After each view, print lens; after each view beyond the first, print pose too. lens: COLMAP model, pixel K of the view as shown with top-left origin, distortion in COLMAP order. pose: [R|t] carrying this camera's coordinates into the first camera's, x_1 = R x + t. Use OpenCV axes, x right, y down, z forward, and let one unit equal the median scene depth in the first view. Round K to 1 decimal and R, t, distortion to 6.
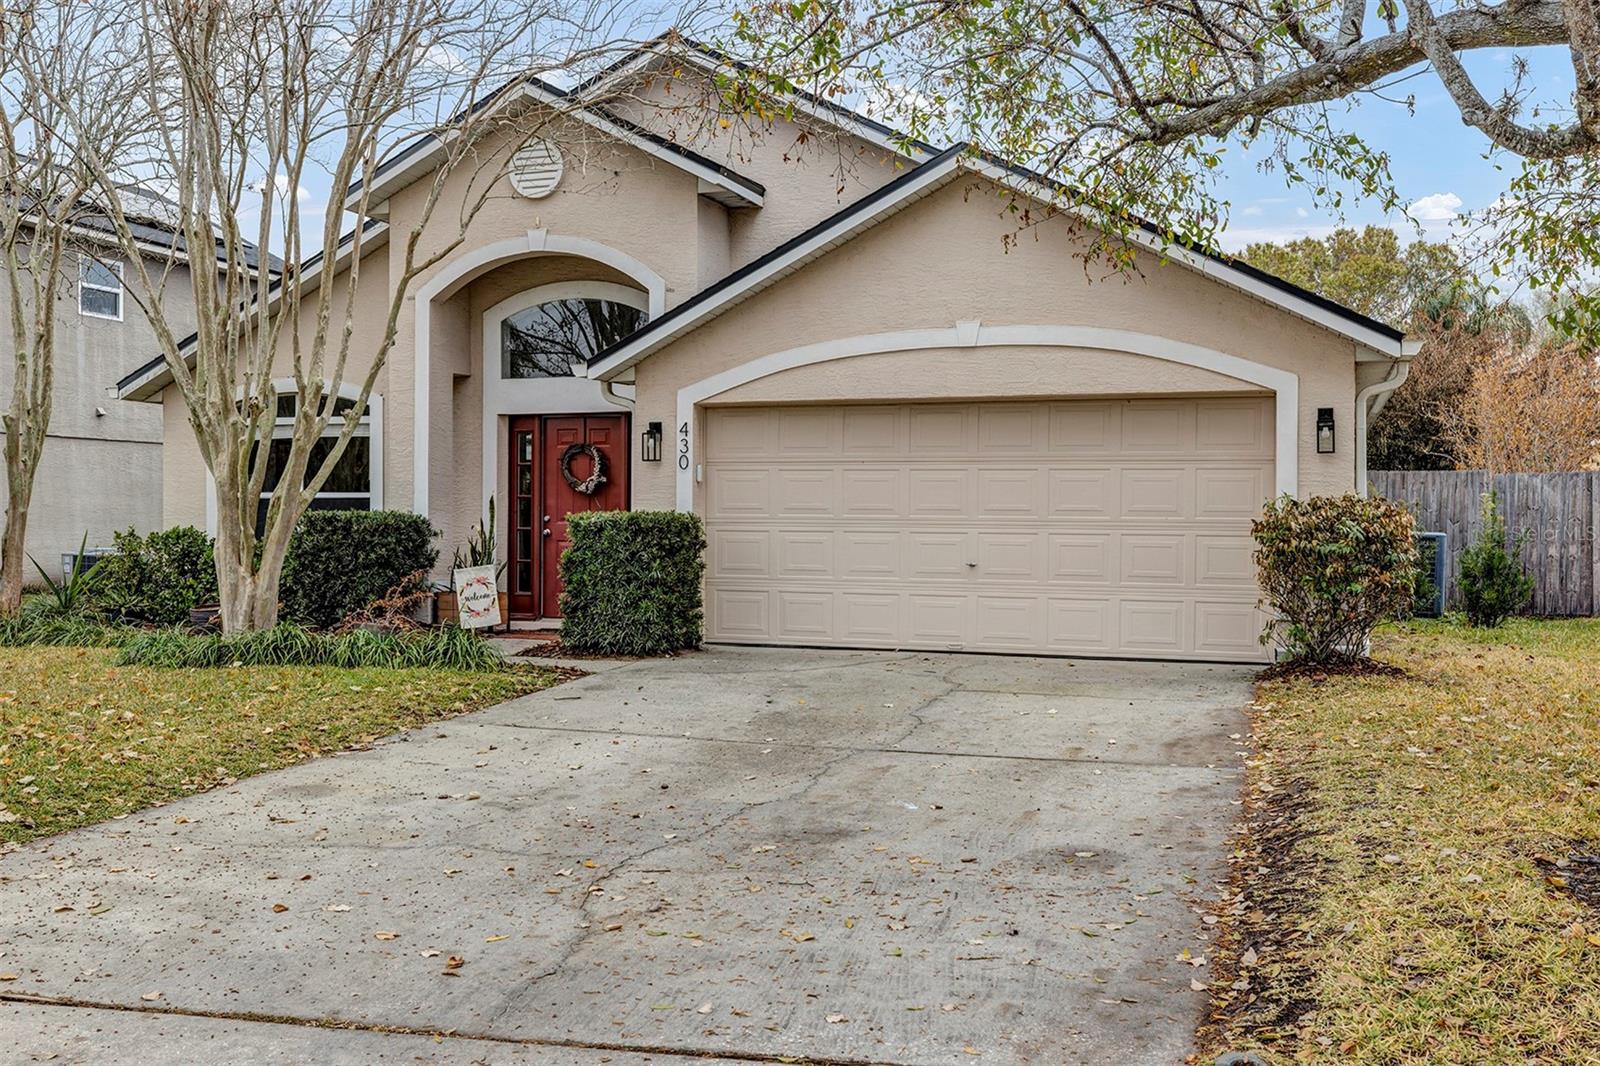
lens RADIAL K [[1487.8, 0, 800.0], [0, 1487.8, 533.0], [0, 0, 1]] dist [-0.007625, -0.016293]
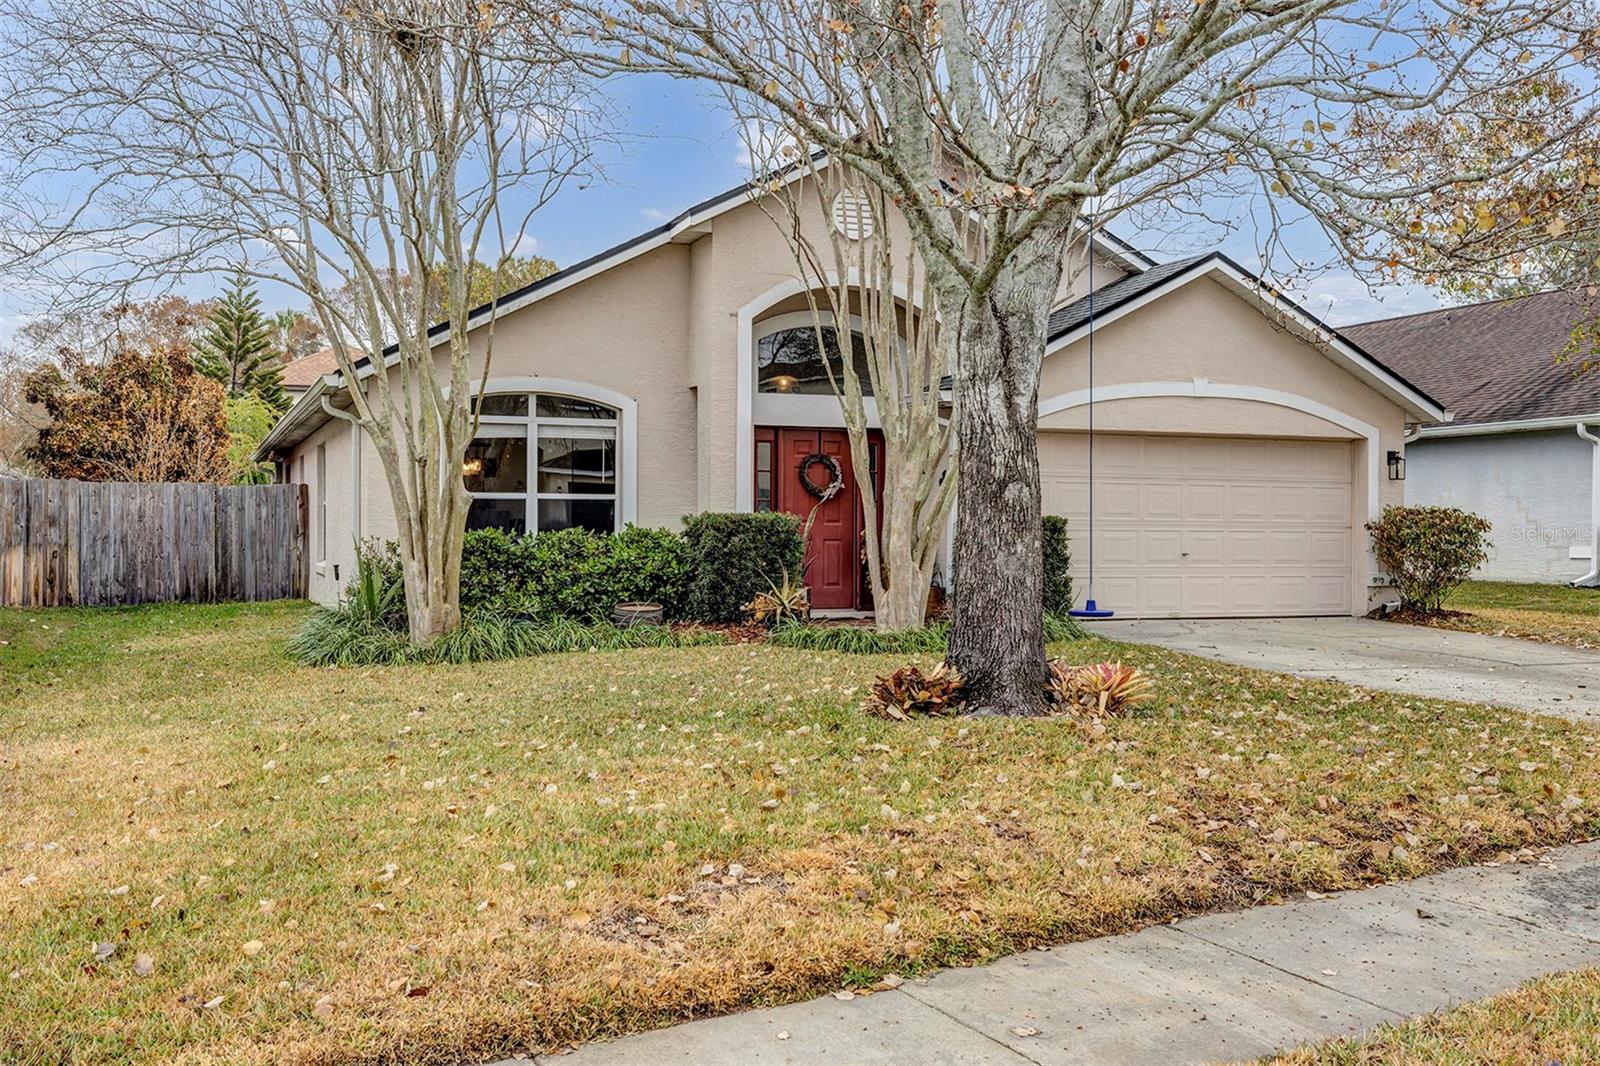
lens RADIAL K [[1487.8, 0, 800.0], [0, 1487.8, 533.0], [0, 0, 1]] dist [-0.007625, -0.016293]
pose [[0.779845, -0.004209, 0.625959, -1.012254], [0.004622, 0.999989, 0.000967, -0.001242], [-0.625956, 0.002139, 0.779855, 0.147301]]
